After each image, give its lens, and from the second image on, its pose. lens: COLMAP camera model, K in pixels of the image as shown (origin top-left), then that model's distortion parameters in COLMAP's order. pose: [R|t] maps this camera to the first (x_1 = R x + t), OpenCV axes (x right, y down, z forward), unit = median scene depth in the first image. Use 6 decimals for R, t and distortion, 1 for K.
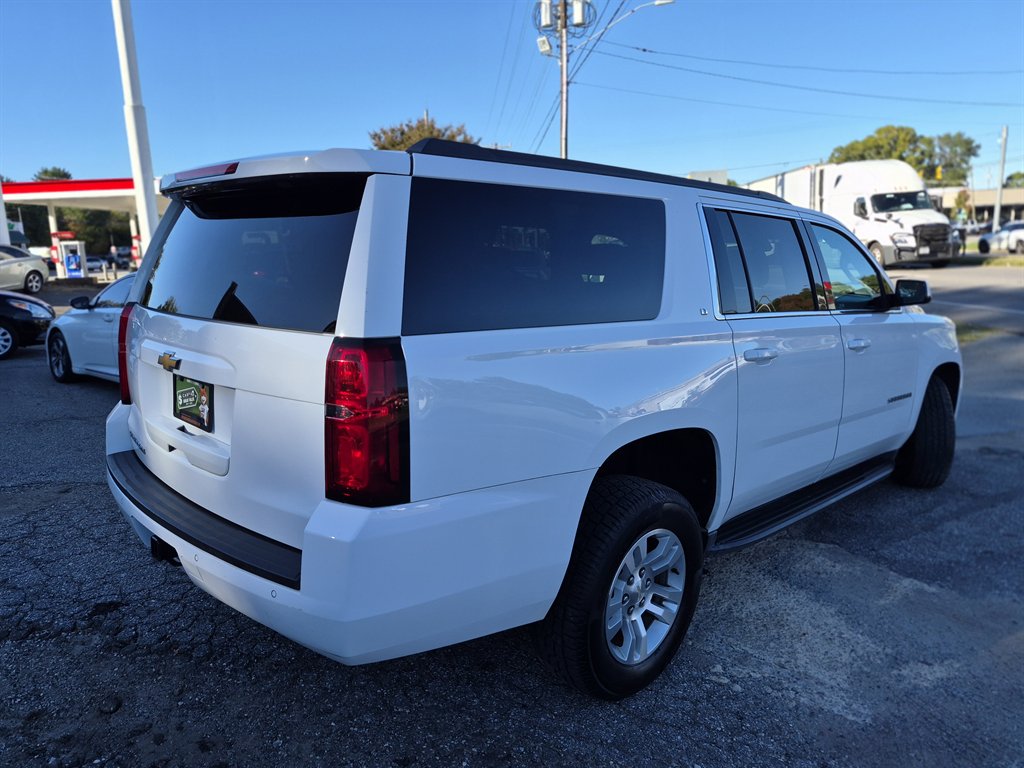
lens RADIAL K [[722.4, 0, 491.8], [0, 722.4, 372.3], [0, 0, 1]] dist [0.025567, -0.020541]
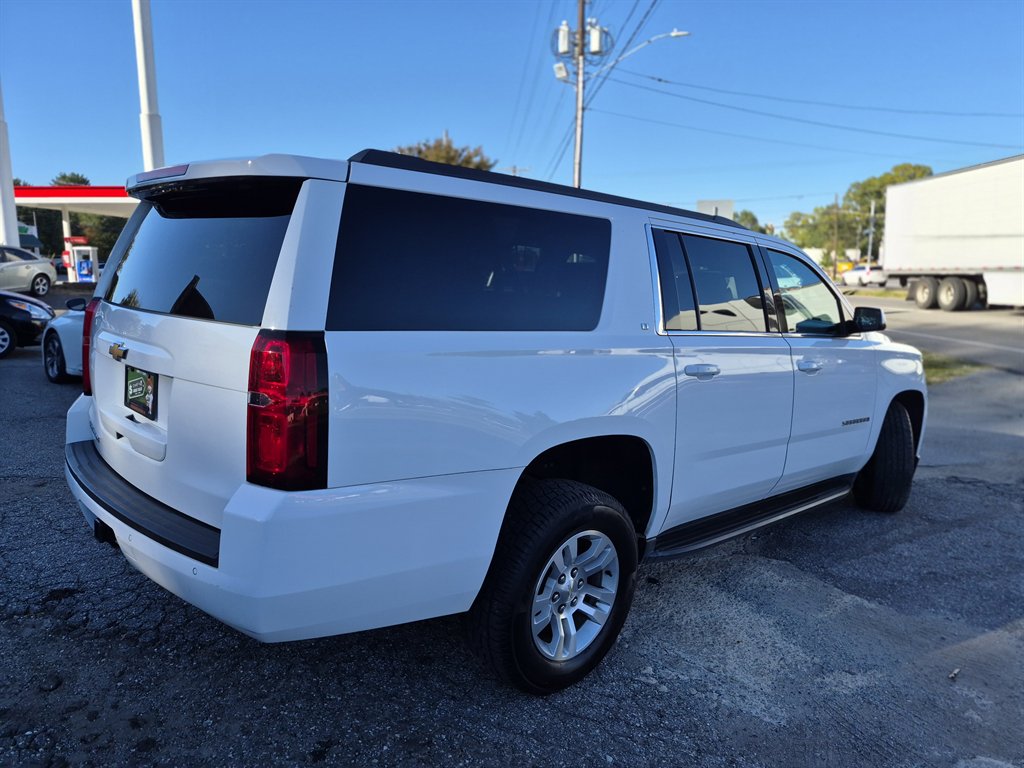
lens RADIAL K [[722.4, 0, 511.2], [0, 722.4, 380.3], [0, 0, 1]] dist [0.025567, -0.020541]
pose [[0.999318, 0.036058, 0.008006, 0.096127], [-0.035899, 0.999171, -0.019189, 0.022321], [-0.008691, 0.018889, 0.999784, -0.042550]]
